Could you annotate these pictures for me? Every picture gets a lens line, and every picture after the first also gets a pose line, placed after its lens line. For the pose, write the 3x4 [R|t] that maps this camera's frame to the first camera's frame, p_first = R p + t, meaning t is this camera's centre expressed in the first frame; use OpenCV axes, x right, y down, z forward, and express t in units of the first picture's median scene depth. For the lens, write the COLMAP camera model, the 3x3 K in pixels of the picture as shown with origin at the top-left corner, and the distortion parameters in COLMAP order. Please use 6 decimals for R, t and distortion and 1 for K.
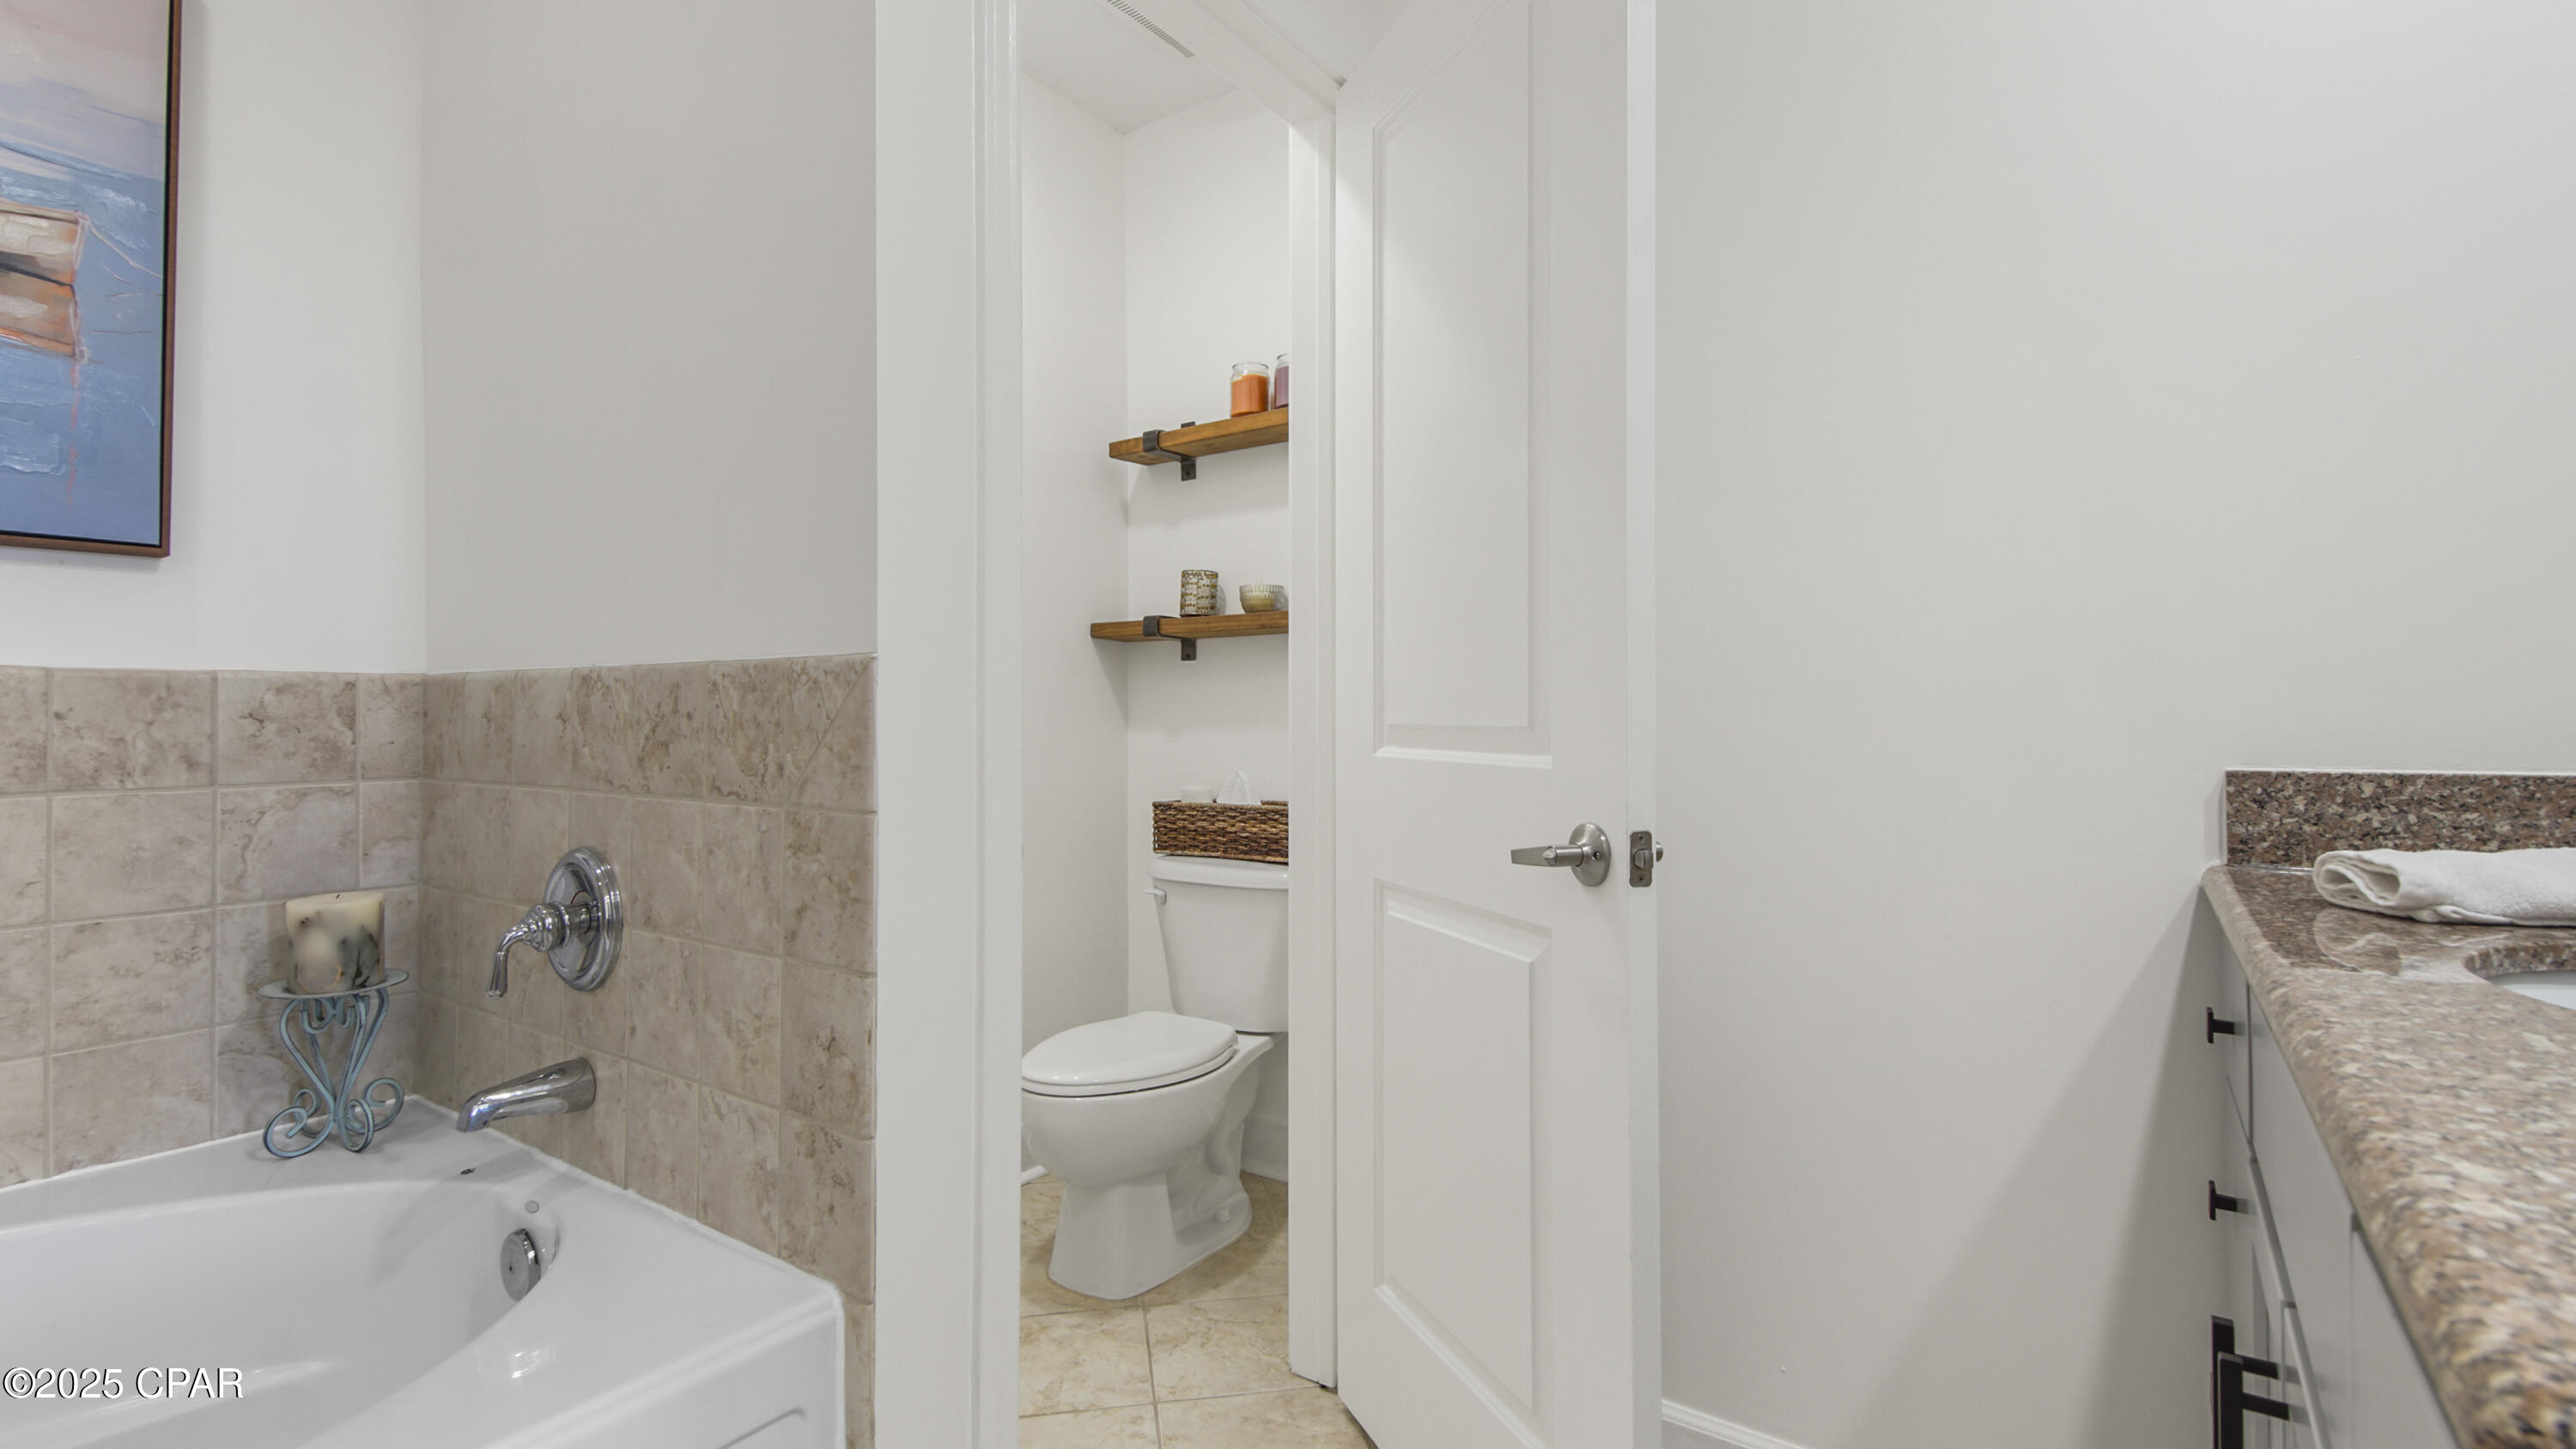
lens RADIAL K [[1194.4, 0, 1276.2], [0, 1194.4, 712.6], [0, 0, 1]] dist [0.042573, -0.026315]
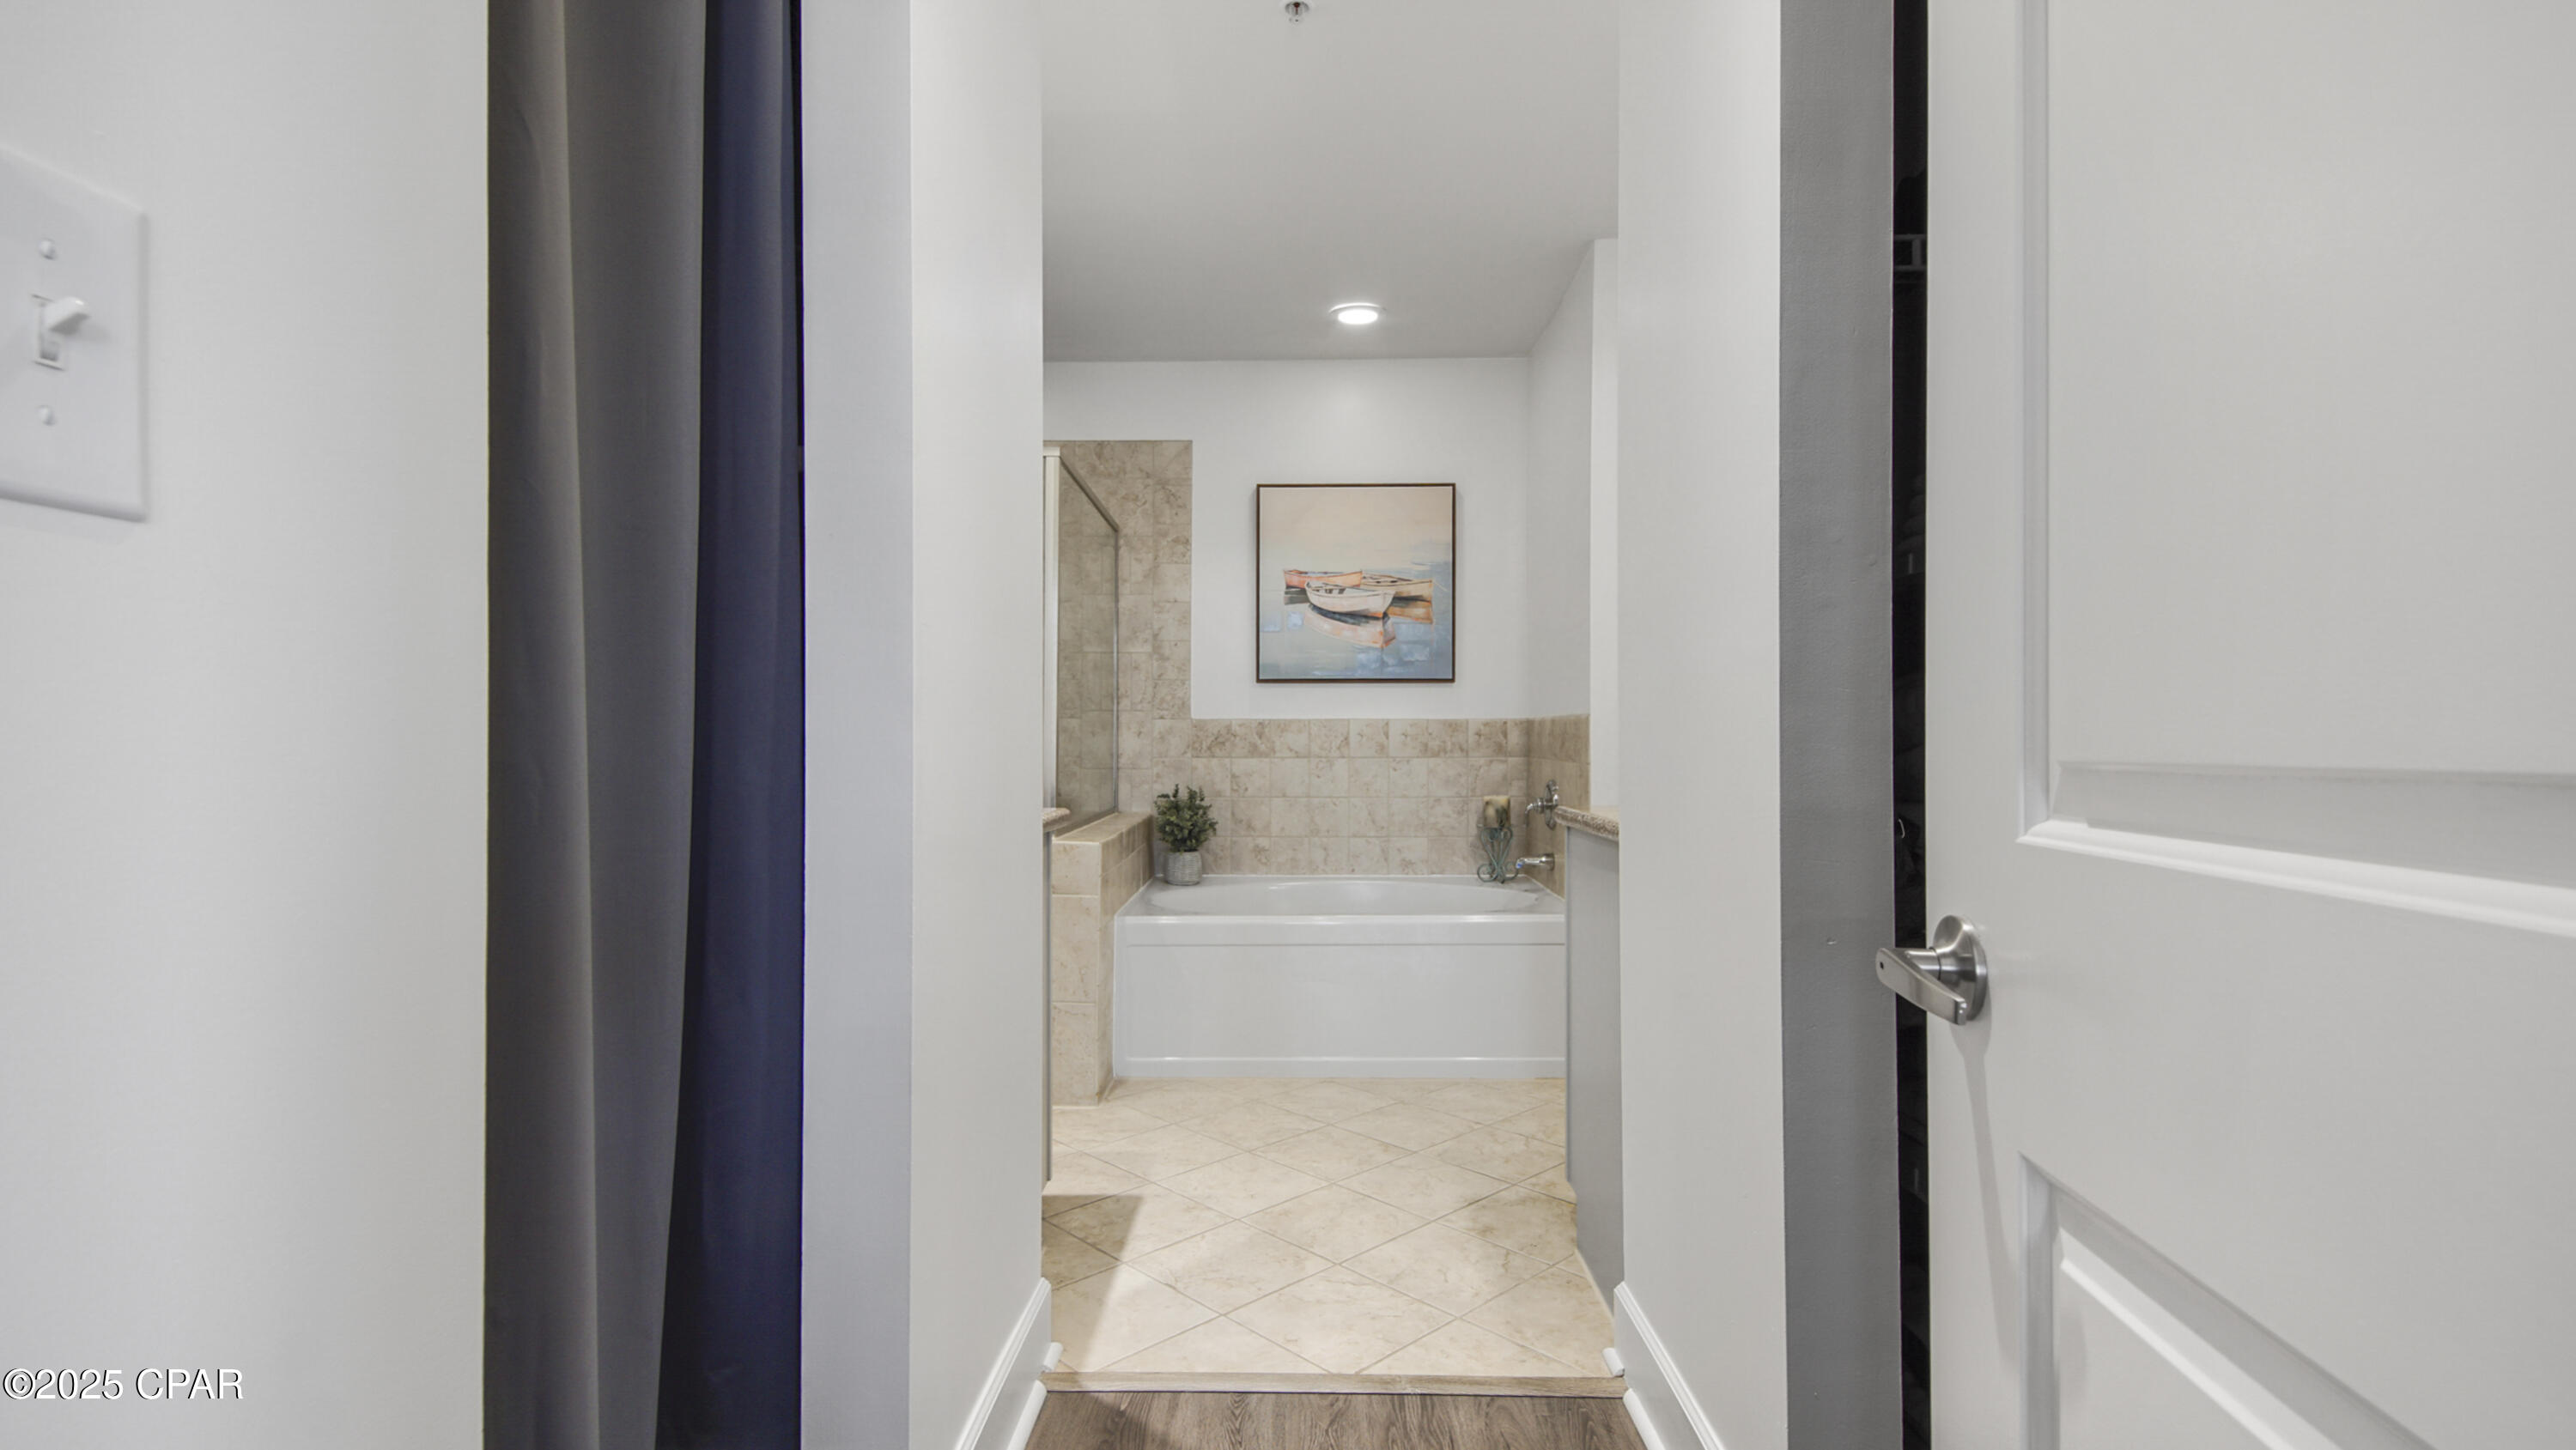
lens RADIAL K [[1194.5, 0, 1276.2], [0, 1194.5, 713.1], [0, 0, 1]] dist [0.042573, -0.026315]
pose [[0.558217, -0.016333, -0.829534, 1.433859], [0.005271, 0.999856, -0.016139, -0.003874], [0.829678, 0.004636, 0.558223, -1.138097]]
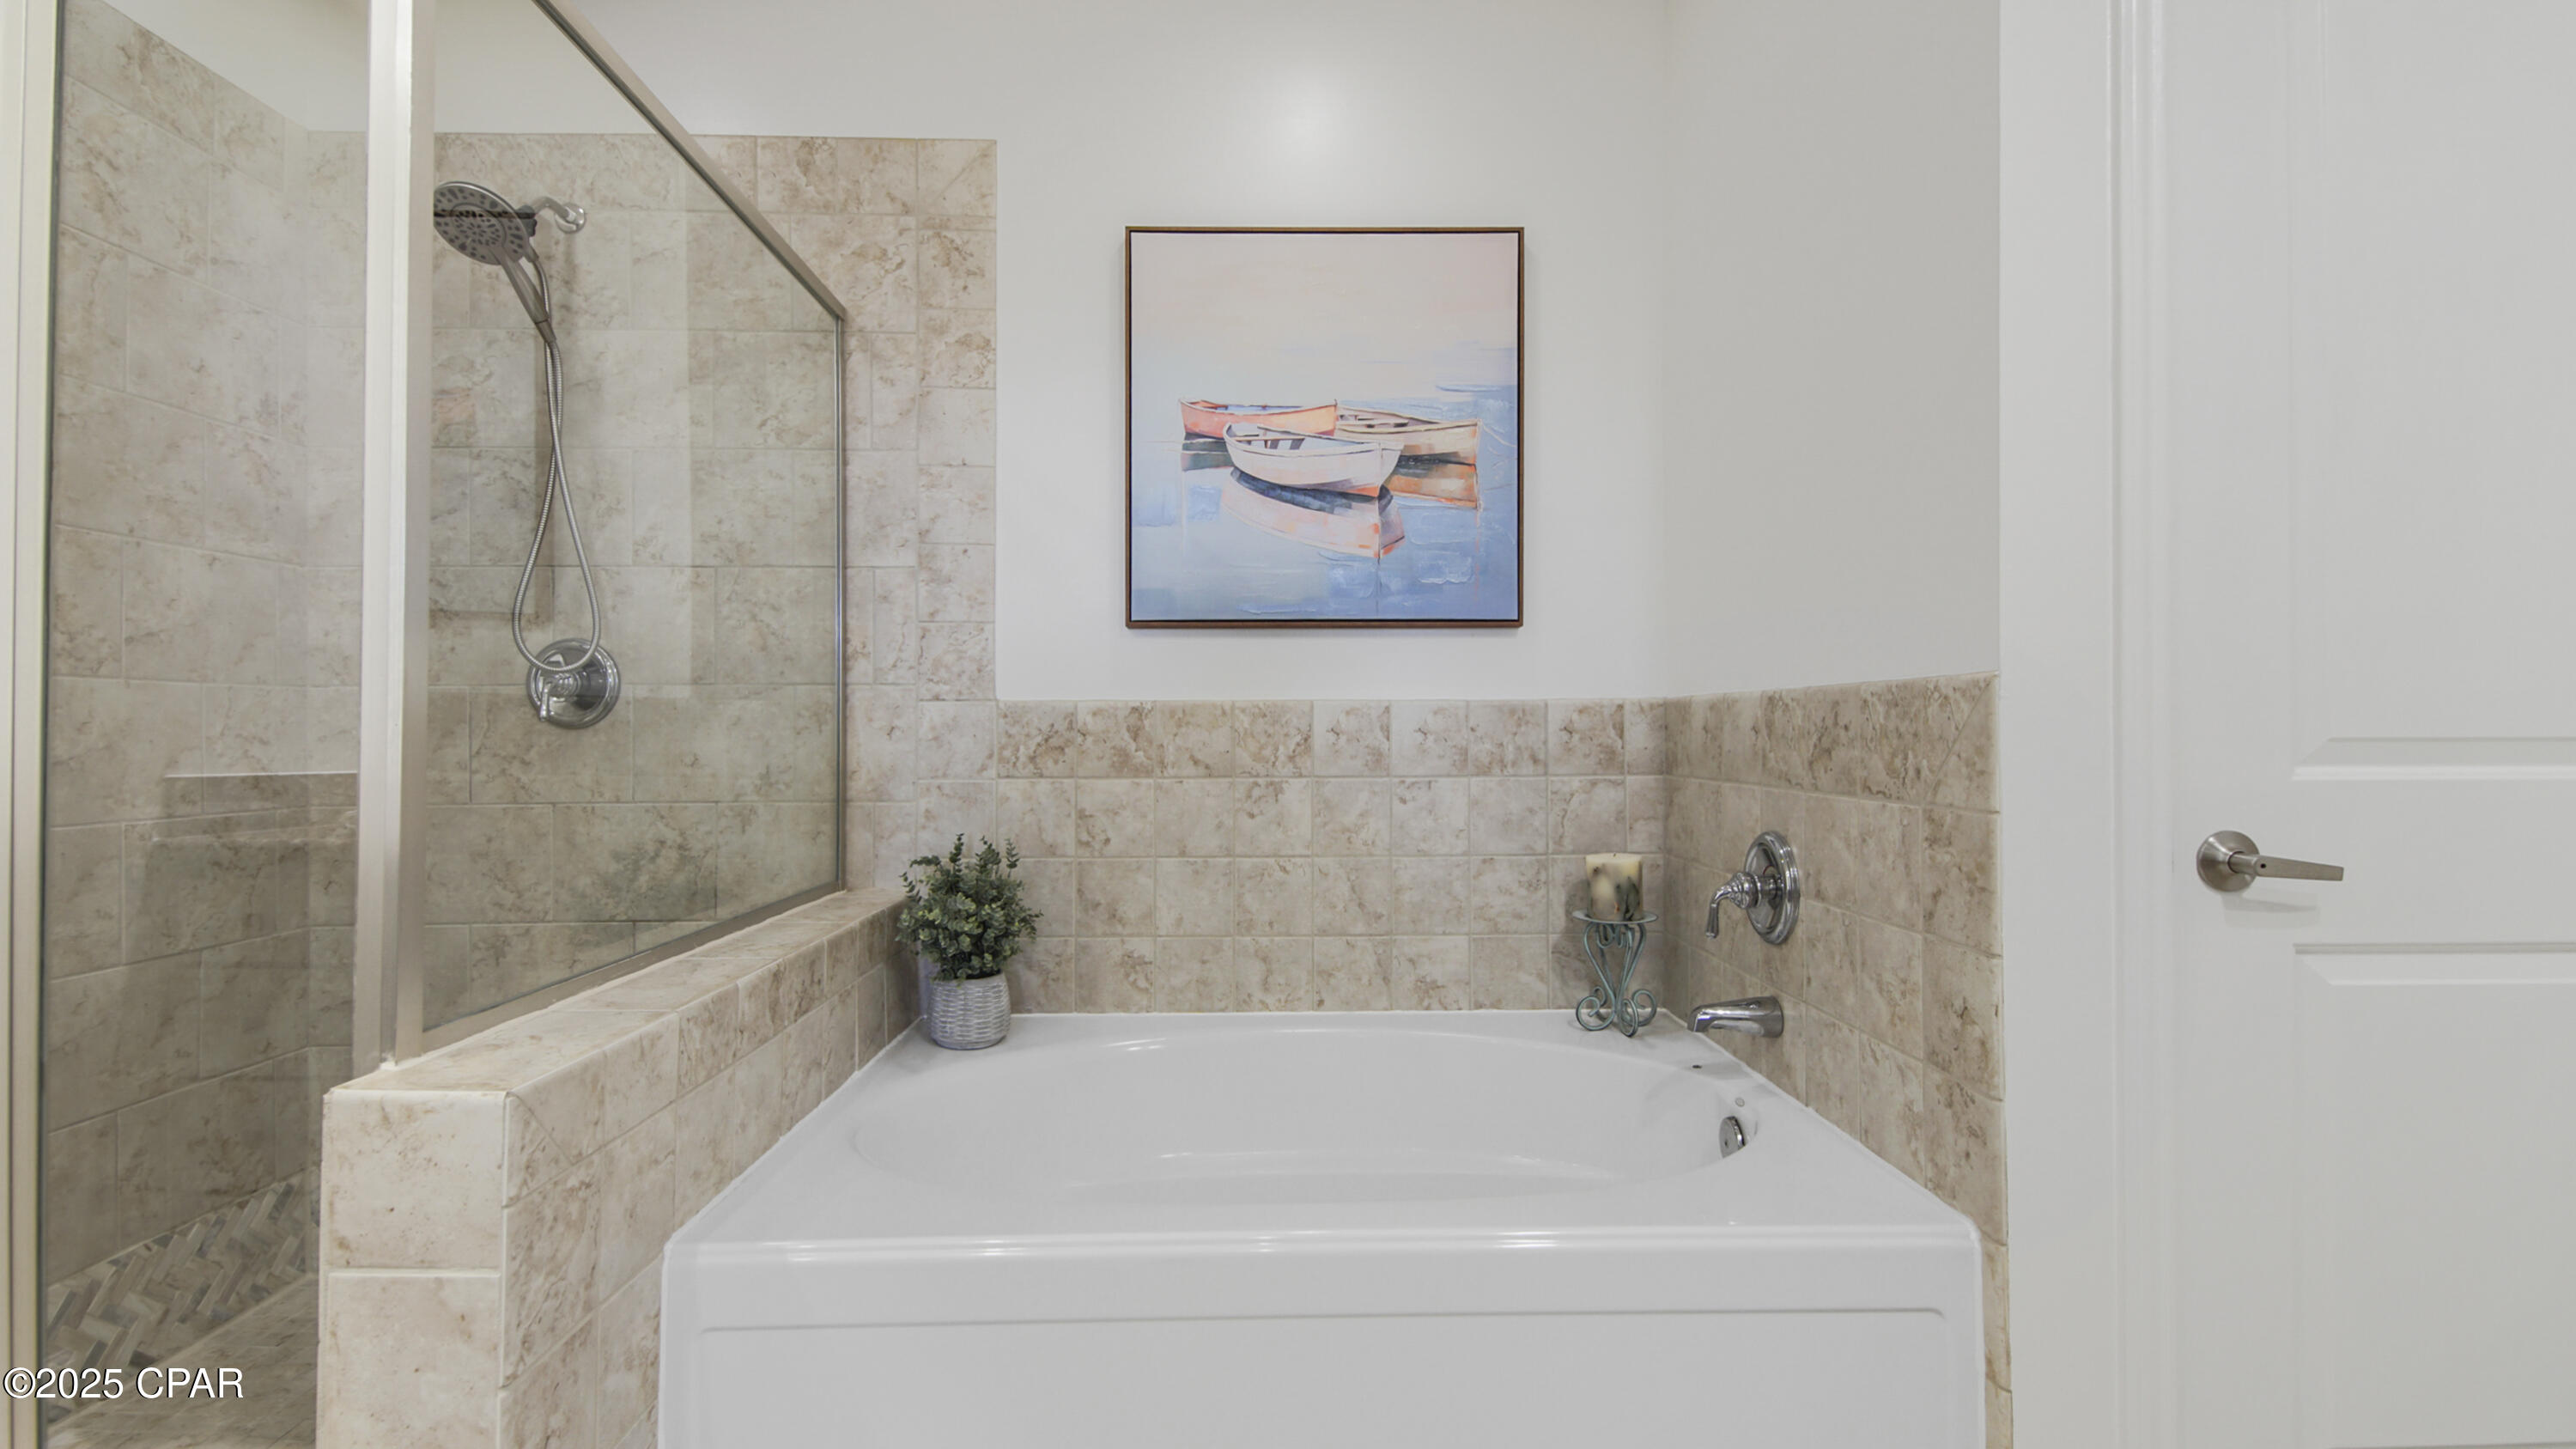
lens RADIAL K [[1194.8, 0, 1276.2], [0, 1194.8, 712.6], [0, 0, 1]] dist [0.042573, -0.026315]
pose [[0.593904, -0.015398, -0.804388, 0.141643], [0.007918, 0.999880, -0.013294, -0.000843], [0.804497, 0.001526, 0.593955, -0.175723]]
